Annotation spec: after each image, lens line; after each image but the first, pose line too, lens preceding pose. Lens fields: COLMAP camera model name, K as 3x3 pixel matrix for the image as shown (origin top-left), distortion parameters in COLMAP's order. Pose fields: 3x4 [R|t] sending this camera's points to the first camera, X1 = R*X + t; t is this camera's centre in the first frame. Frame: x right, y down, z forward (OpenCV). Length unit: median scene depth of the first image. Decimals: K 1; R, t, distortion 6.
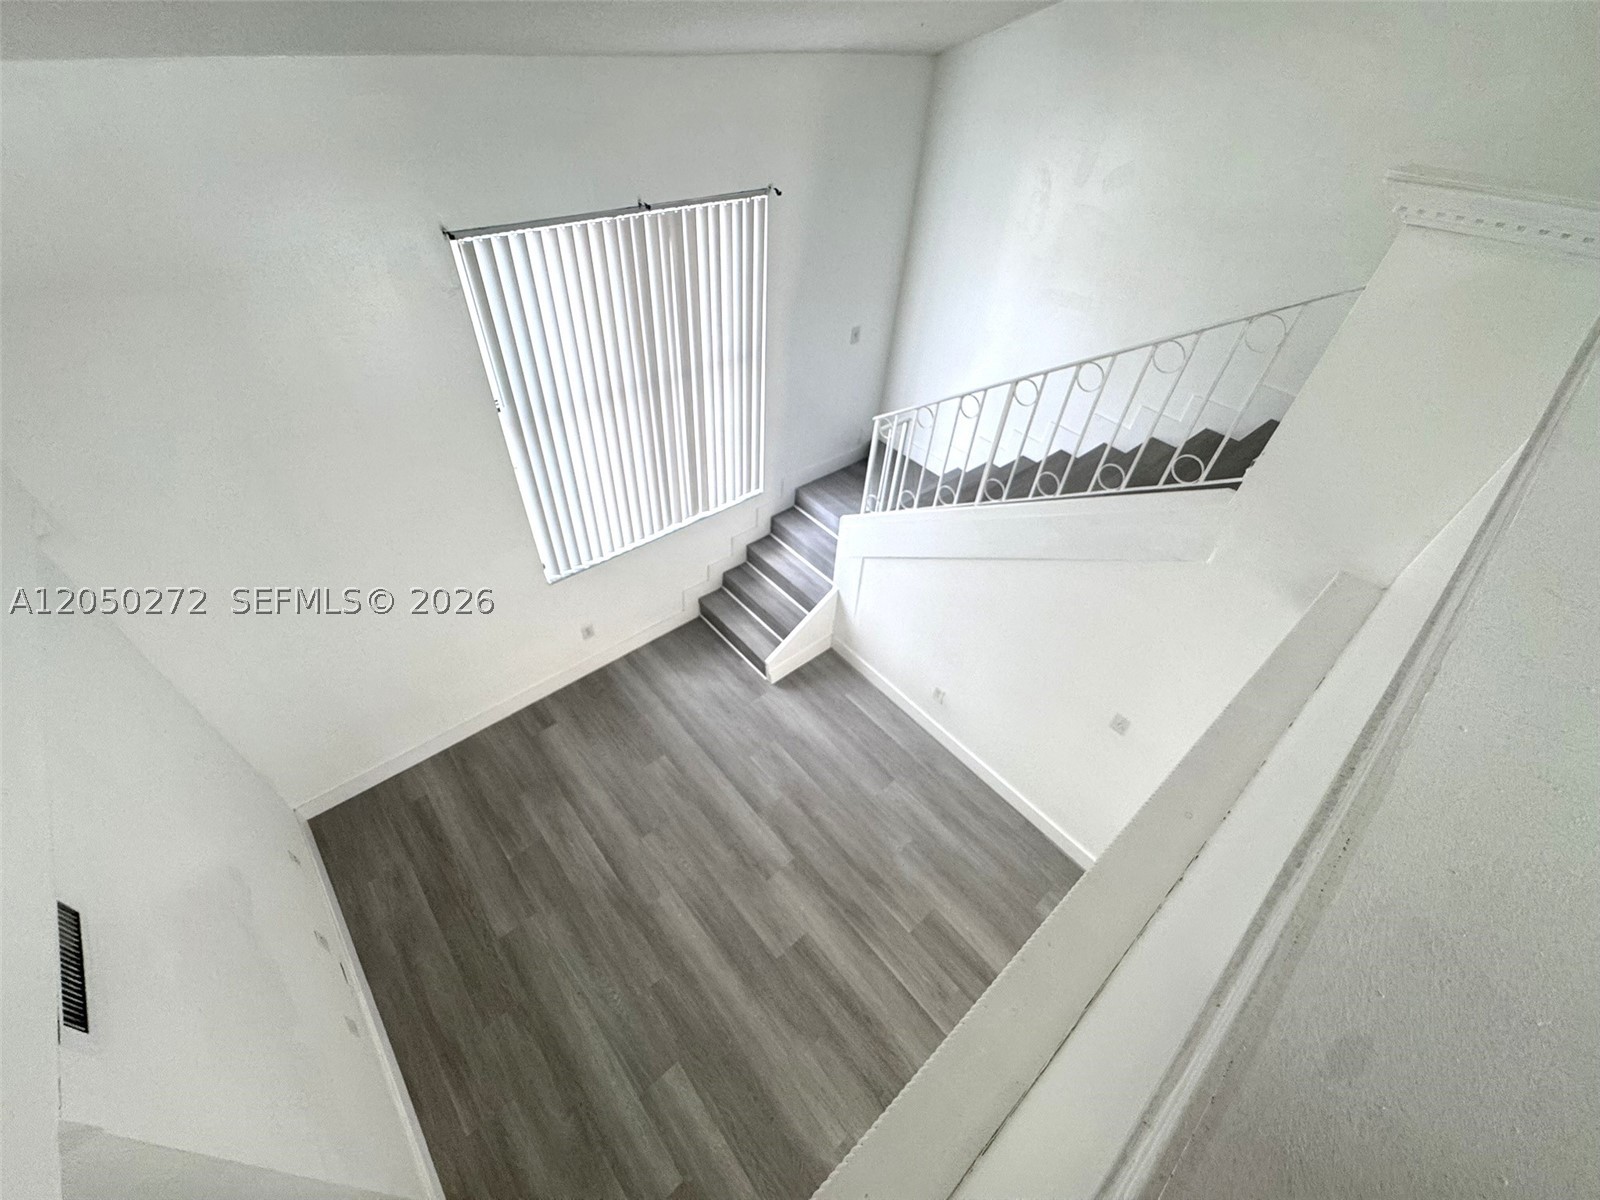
lens RADIAL K [[646.3, 0, 794.8], [0, 646.3, 599.6], [0, 0, 1]] dist [-0.003693, -0.000054]
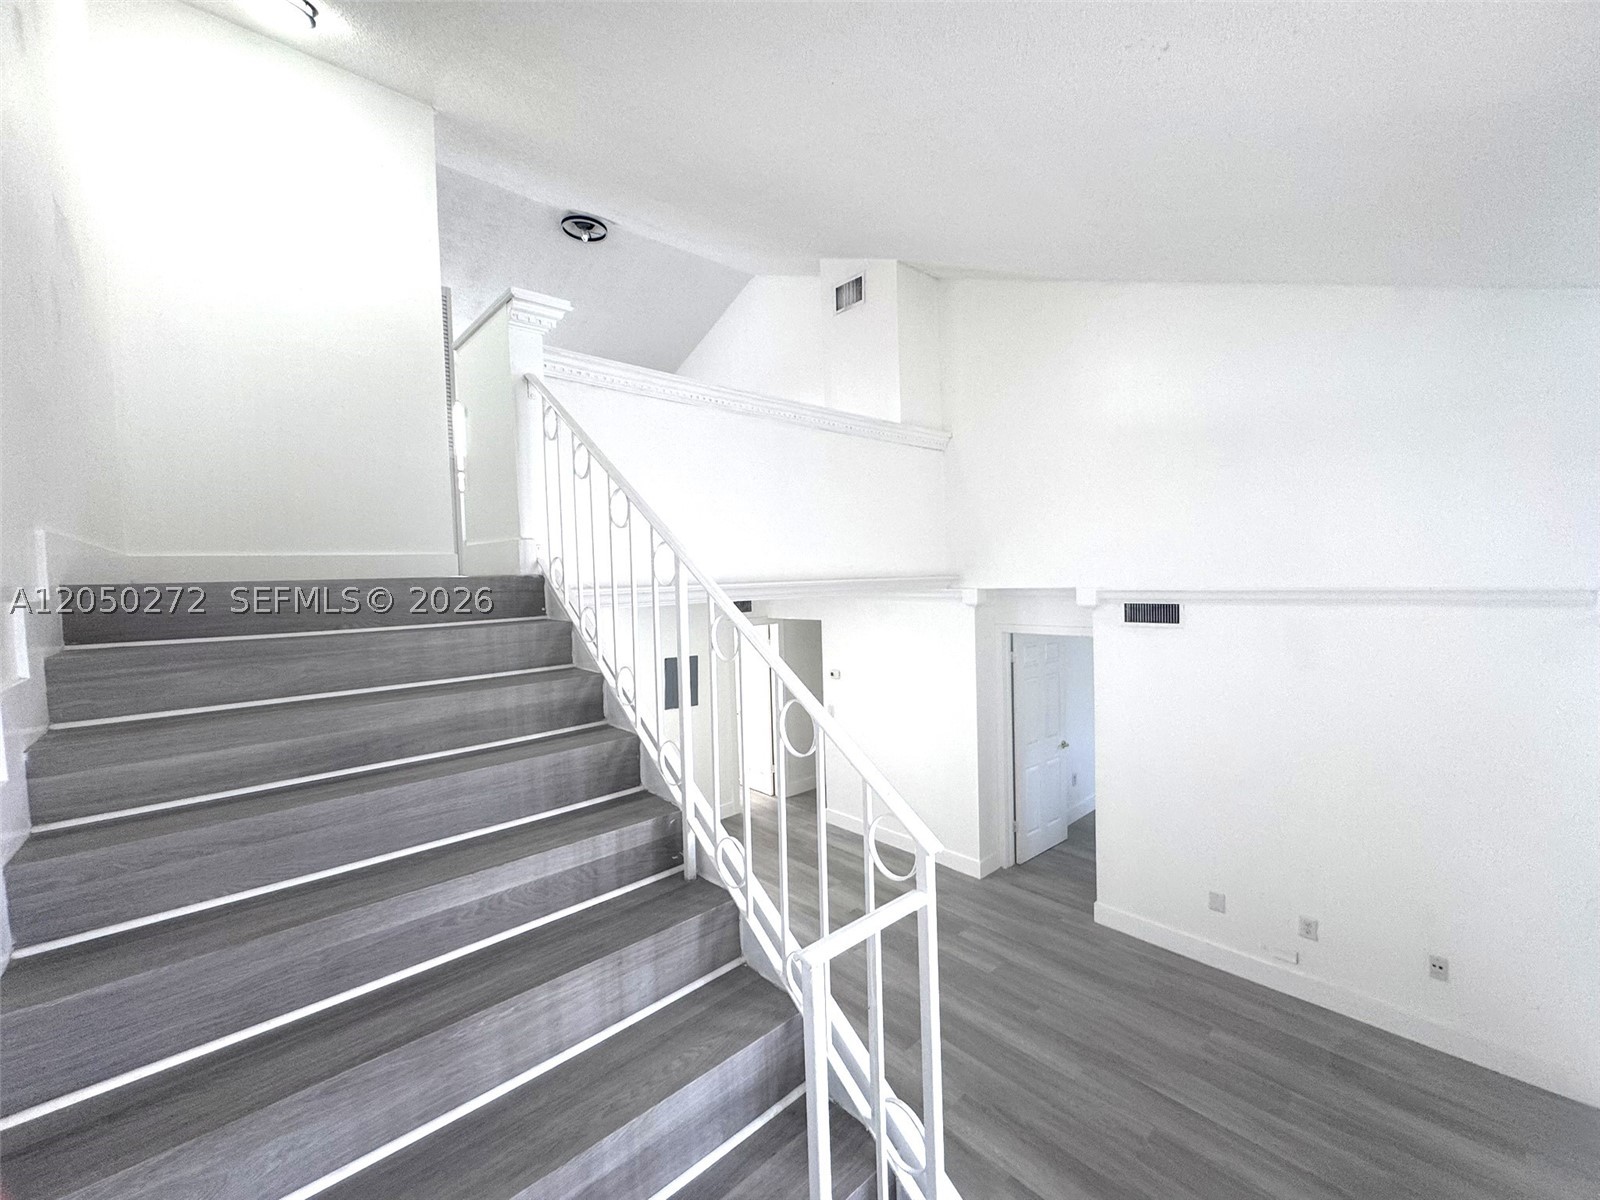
lens RADIAL K [[643.7, 0, 800.0], [0, 643.7, 600.0], [0, 0, 1]] dist [0.000039, 0.000057]
pose [[-0.999391, -0.023842, -0.025477, 0.193056], [-0.034891, 0.691239, 0.721784, -0.551944], [0.000402, 0.722233, -0.691650, 1.095567]]
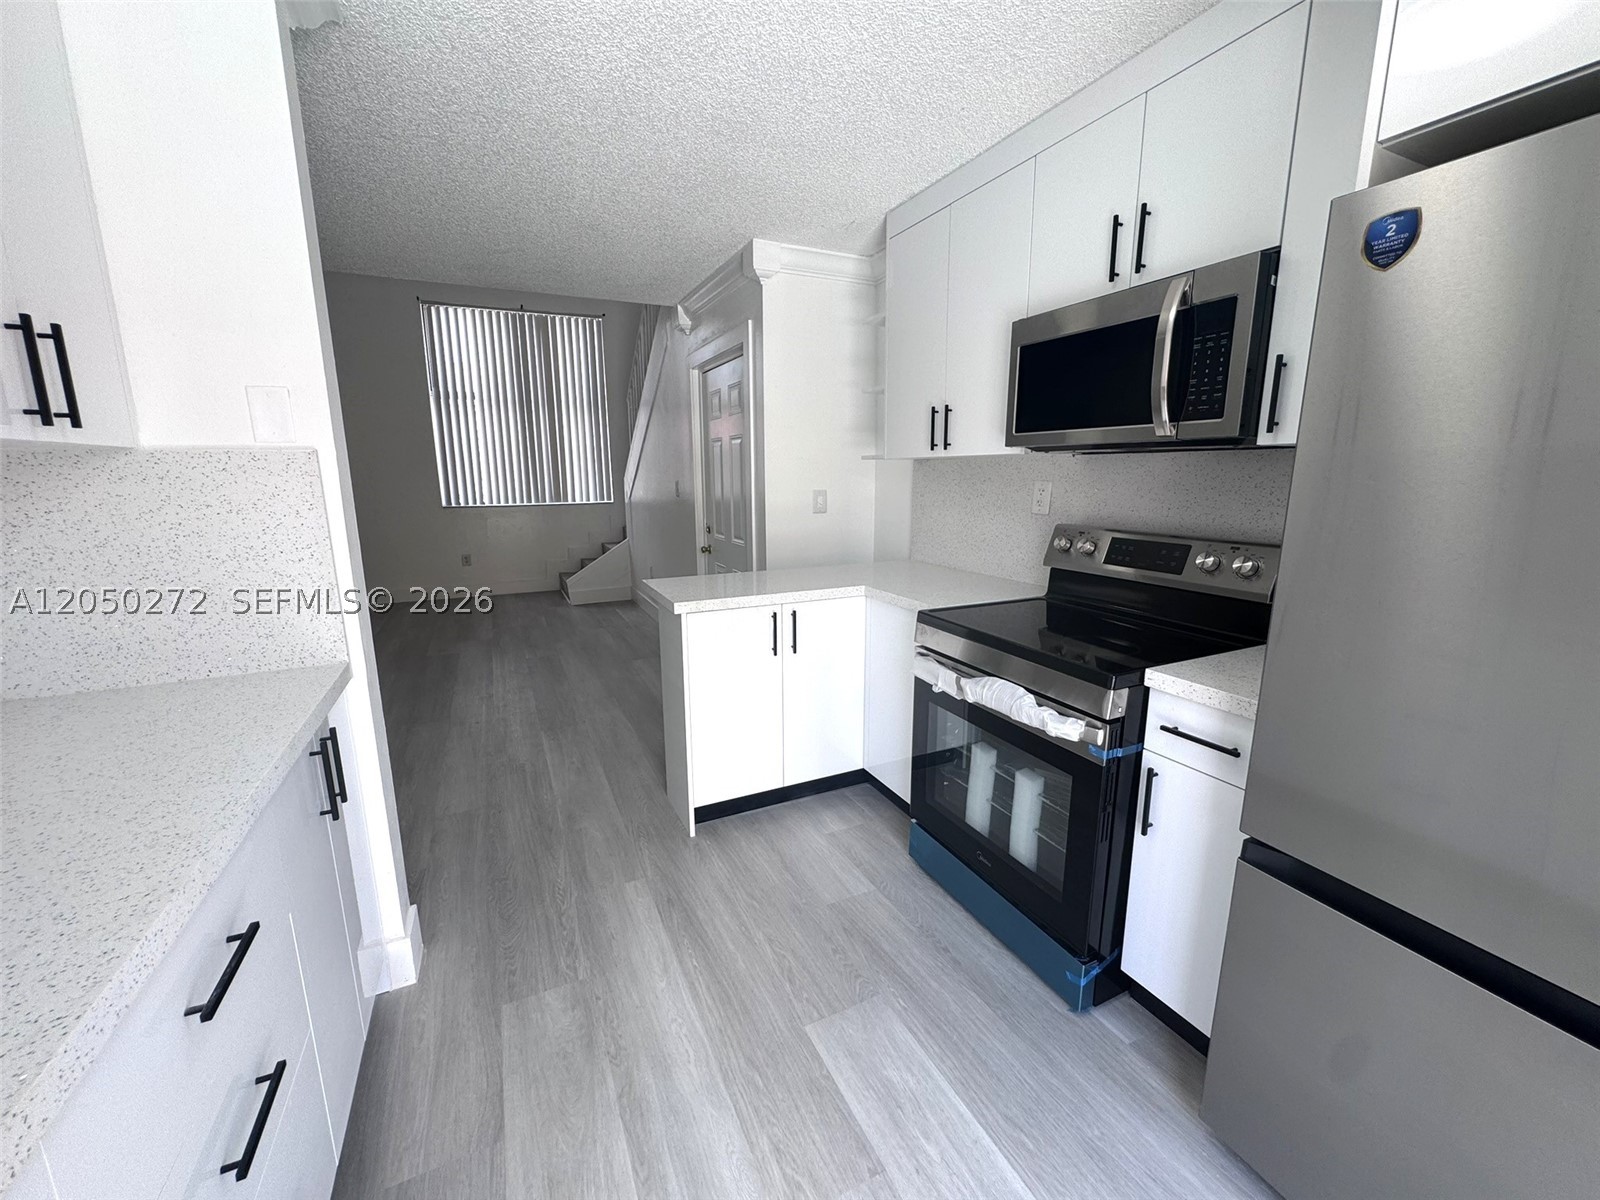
lens RADIAL K [[643.7, 0, 800.0], [0, 643.7, 600.0], [0, 0, 1]] dist [0.000039, 0.000057]
pose [[0.962698, -0.011041, -0.270354, 0.971784], [-0.137396, 0.840818, -0.523590, 0.948302], [0.233099, 0.541205, 0.807937, 0.027786]]
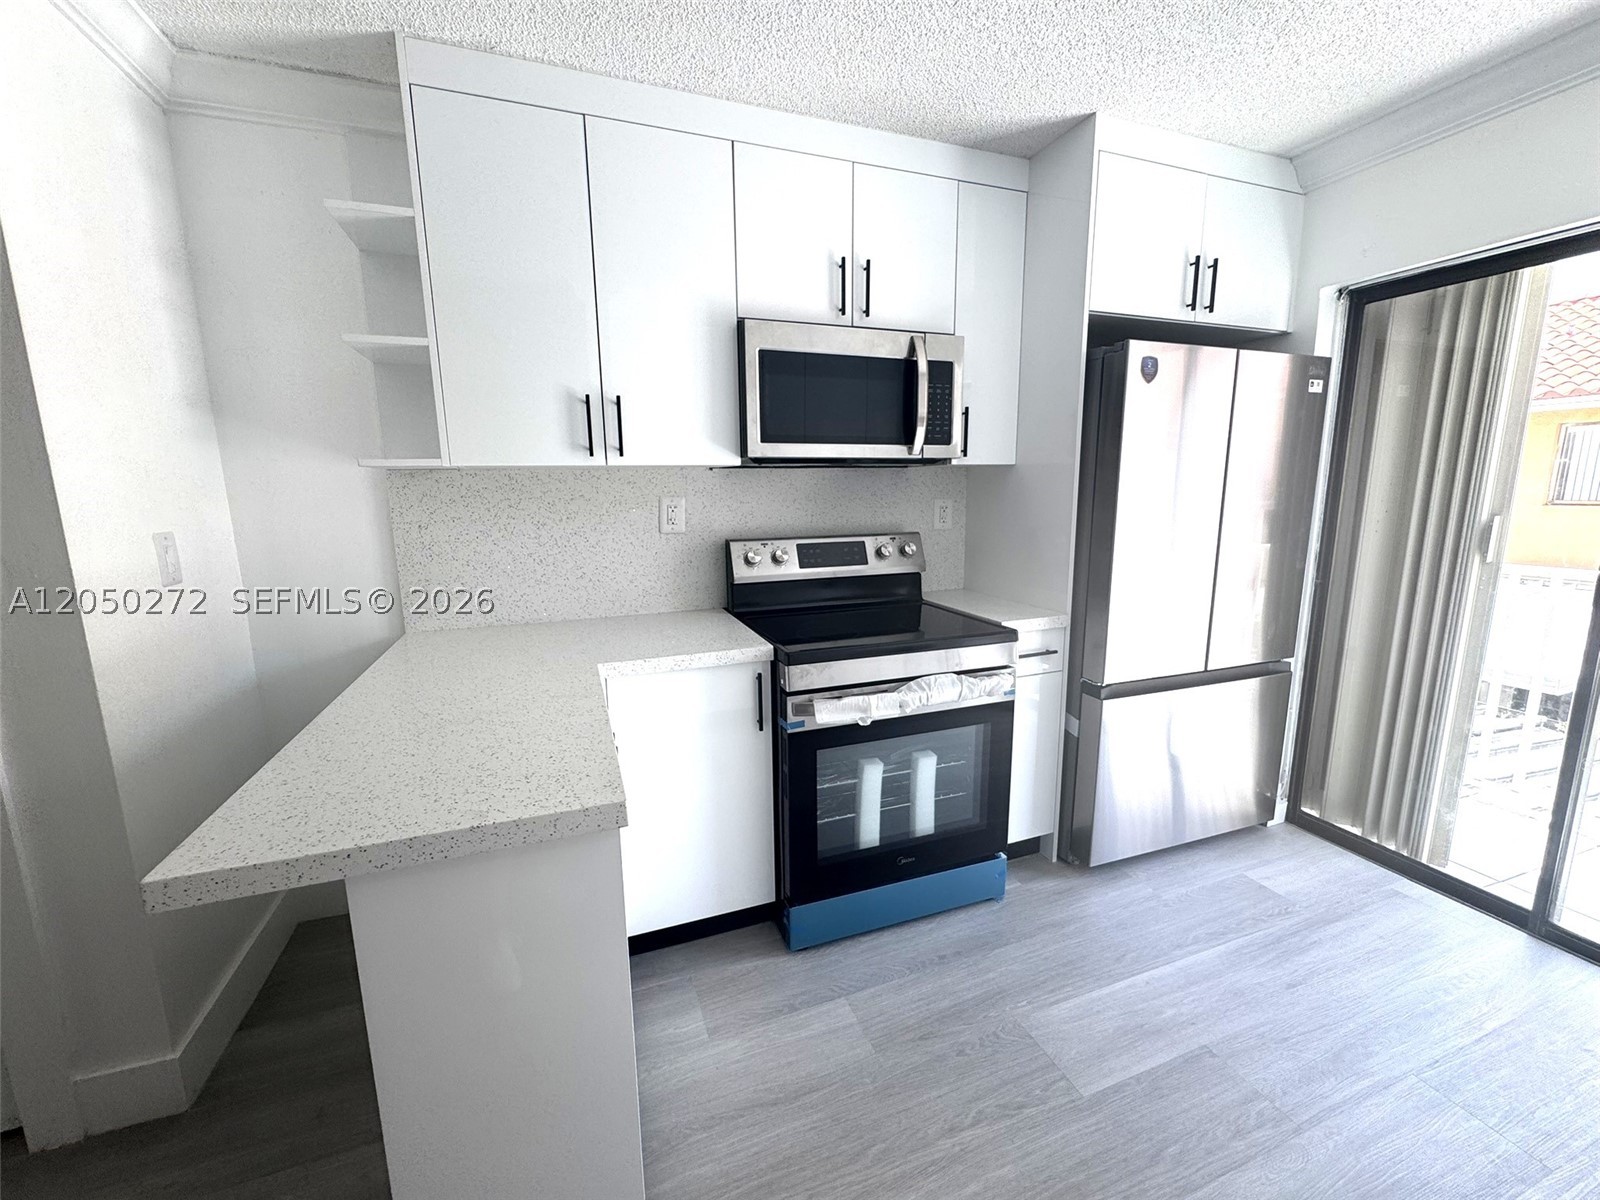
lens RADIAL K [[646.3, 0, 794.8], [0, 646.3, 599.6], [0, 0, 1]] dist [-0.003693, -0.000054]
pose [[0.347889, -0.224793, 0.910188, 0.542402], [0.673255, 0.735528, -0.075673, 0.676675], [-0.652458, 0.639114, 0.407225, 0.279134]]
